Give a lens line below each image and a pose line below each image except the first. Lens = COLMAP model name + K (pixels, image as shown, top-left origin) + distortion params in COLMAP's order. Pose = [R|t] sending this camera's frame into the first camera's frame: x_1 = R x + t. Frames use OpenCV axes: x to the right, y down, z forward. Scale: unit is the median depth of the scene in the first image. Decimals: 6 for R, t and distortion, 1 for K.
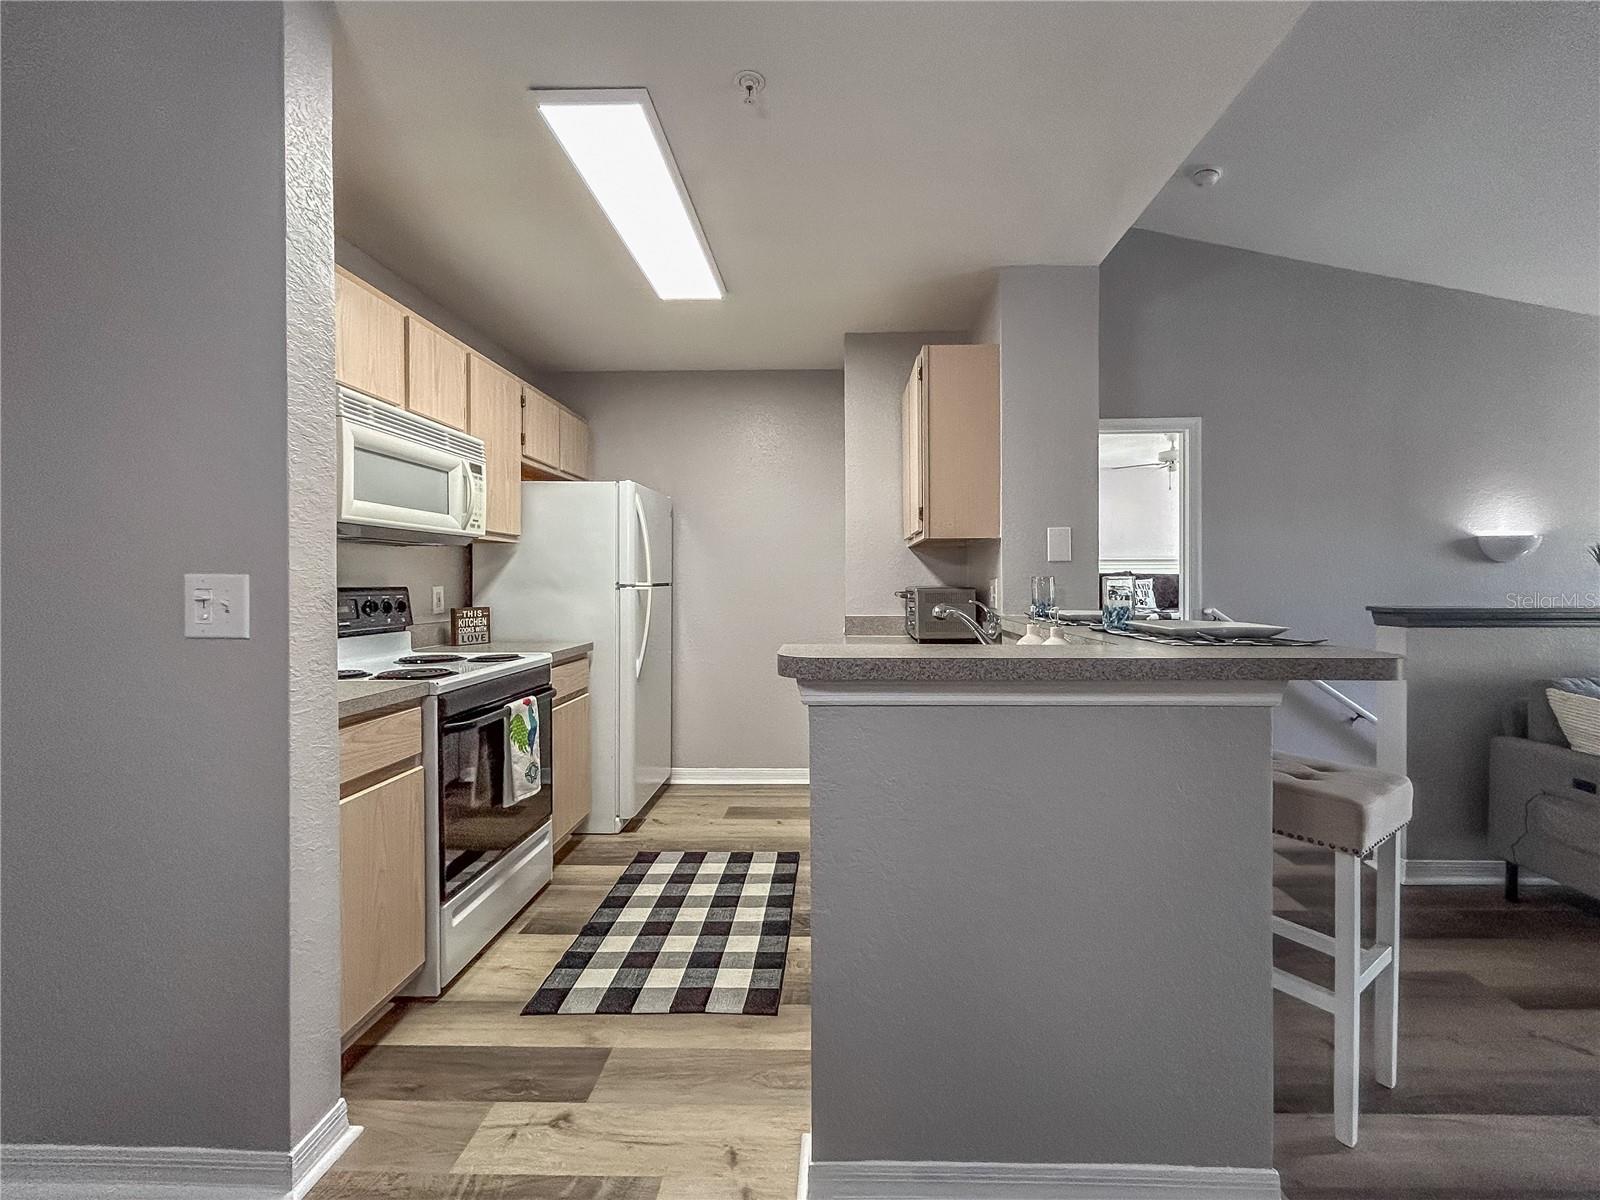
lens RADIAL K [[665.5, 0, 835.0], [0, 665.5, 584.5], [0, 0, 1]] dist [-0.002556, 0.002330]
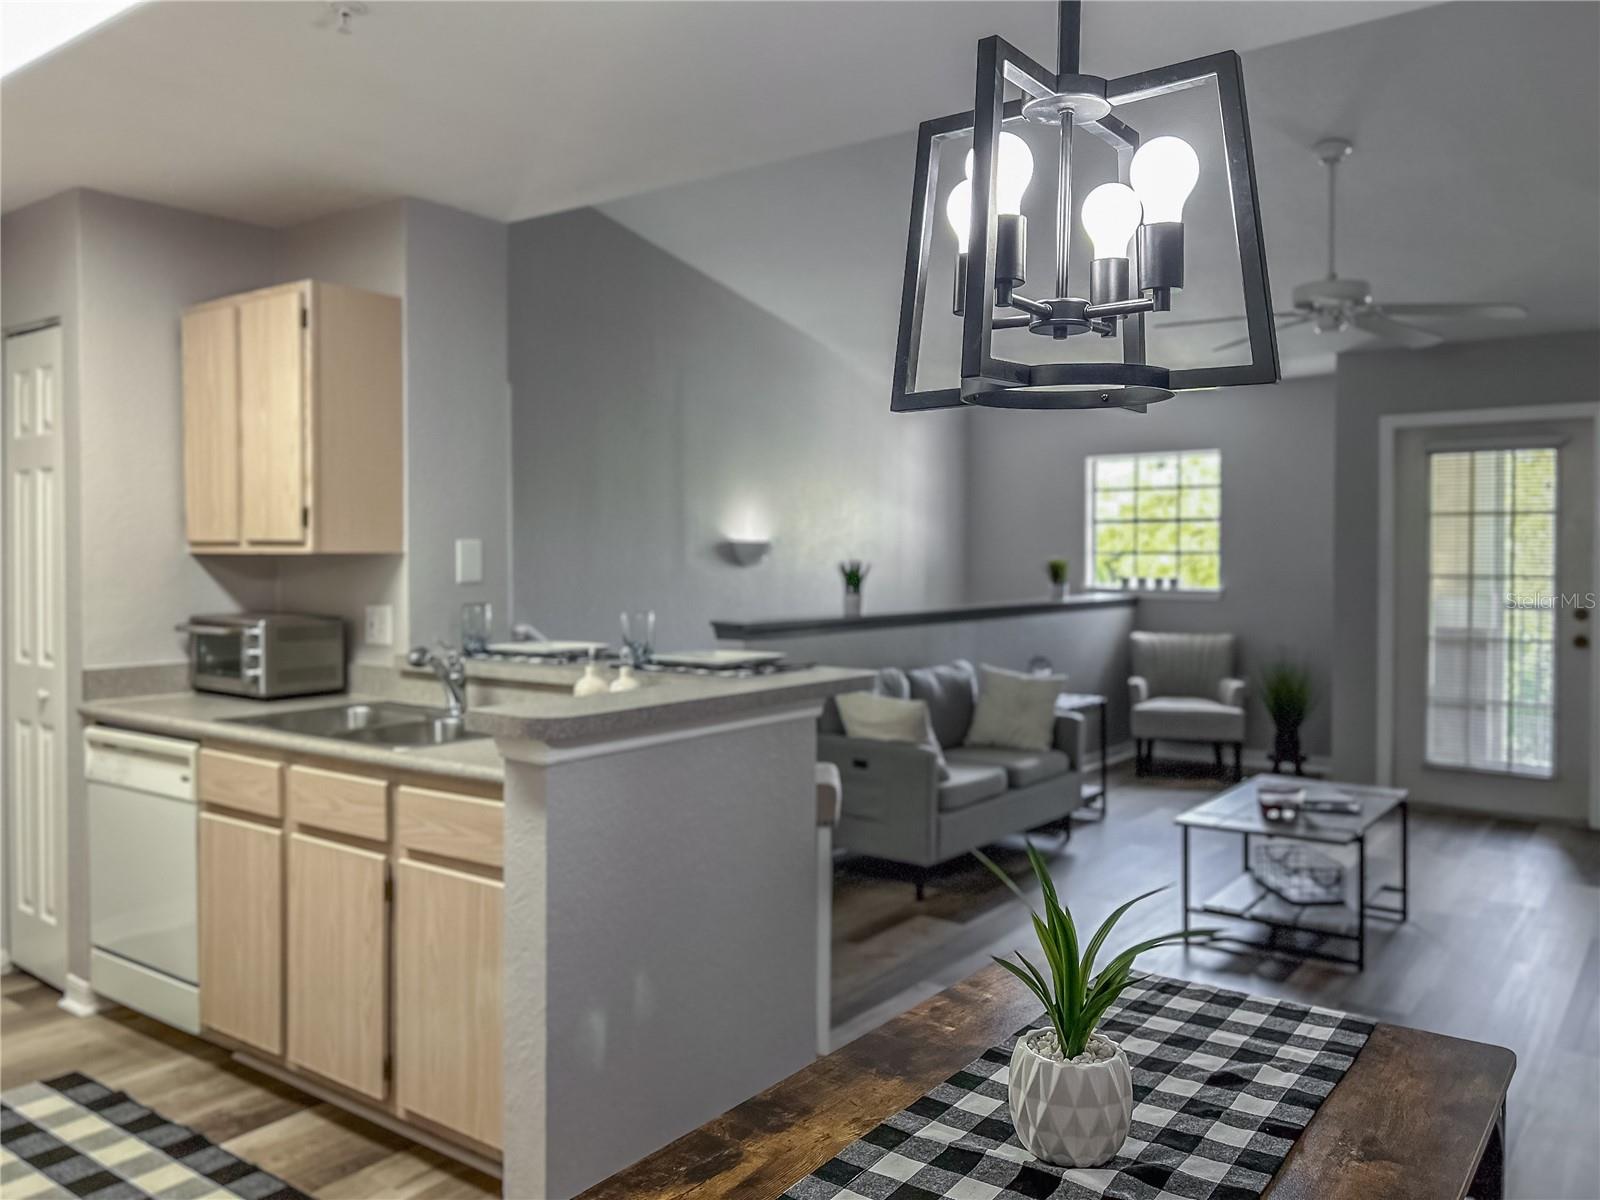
lens RADIAL K [[1223.1, 0, 797.3], [0, 1223.1, 586.4], [0, 0, 1]] dist [0.053484, -0.052431]
pose [[0.589179, -0.017904, 0.807804, -0.642355], [0.000797, 0.999767, 0.021578, -0.063223], [-0.808002, -0.012070, 0.589056, -0.196637]]
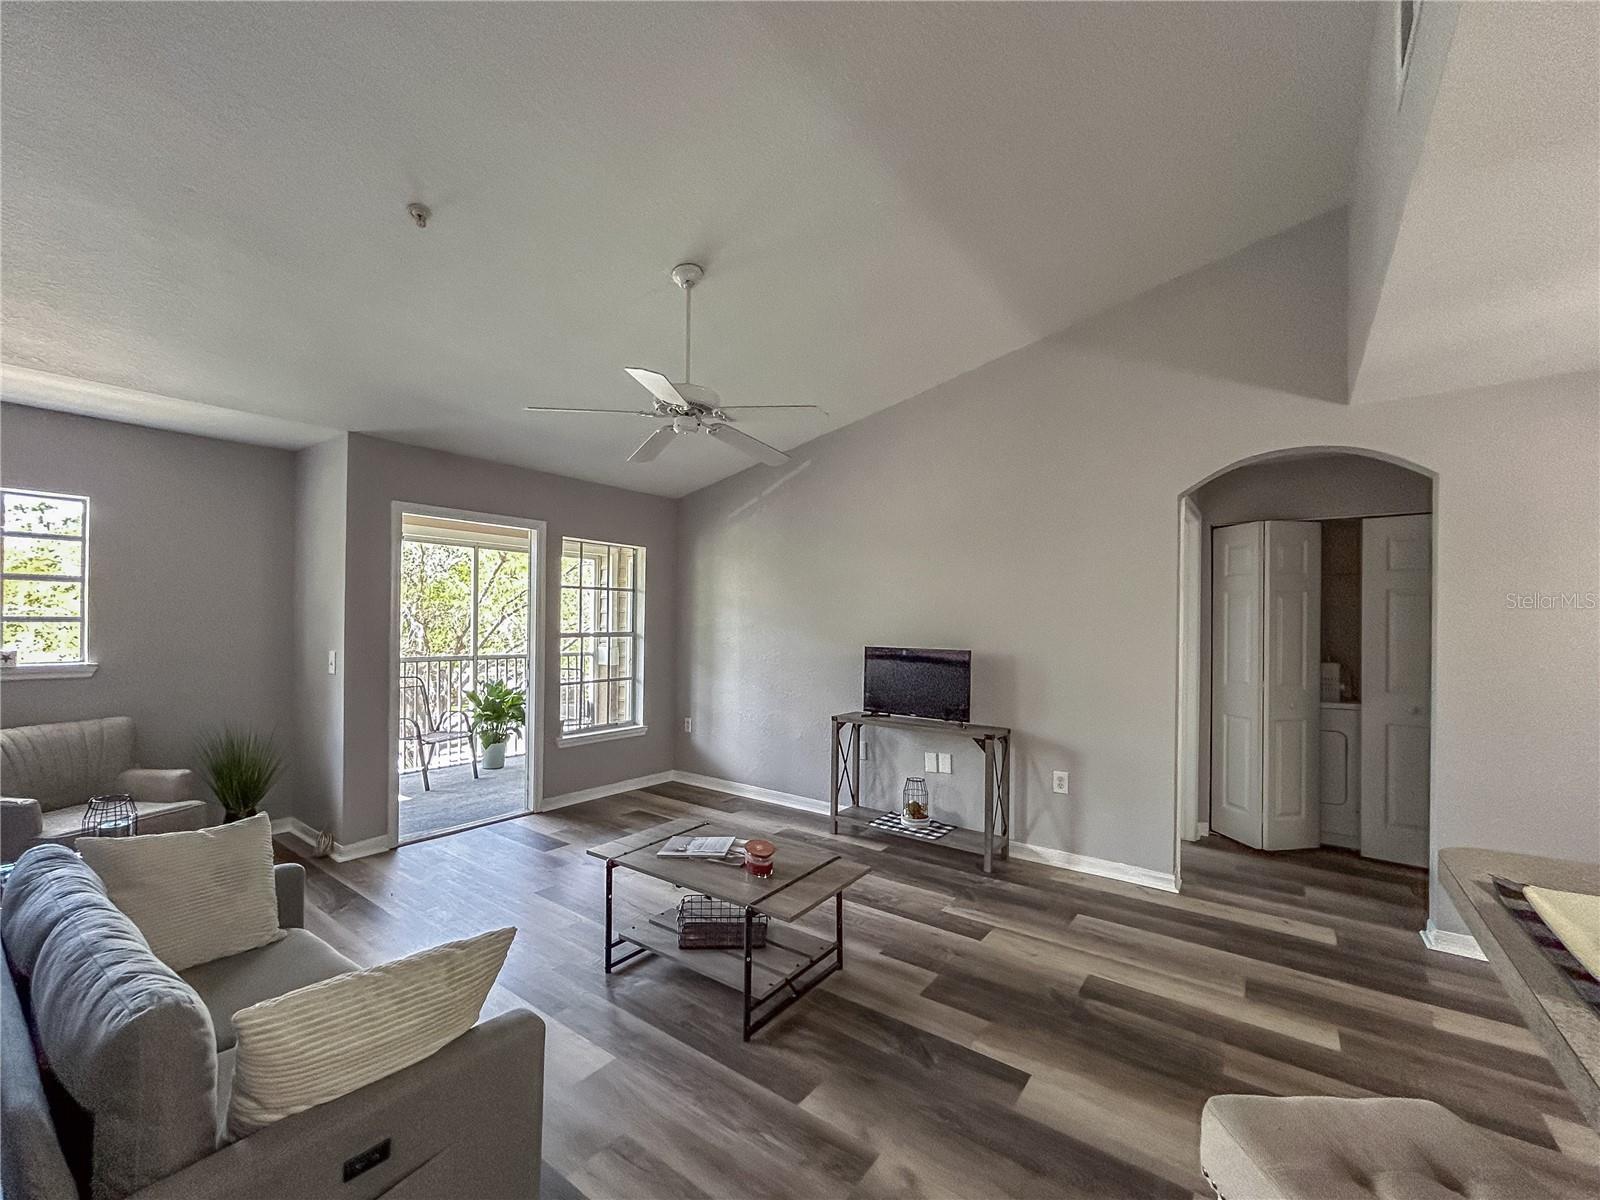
lens RADIAL K [[665.5, 0, 784.3], [0, 665.5, 620.5], [0, 0, 1]] dist [-0.002556, 0.002330]
pose [[-0.802729, -0.001529, 0.596342, 0.467987], [-0.003976, 0.999988, -0.002788, -0.080485], [-0.596331, -0.004610, -0.802726, 0.989816]]
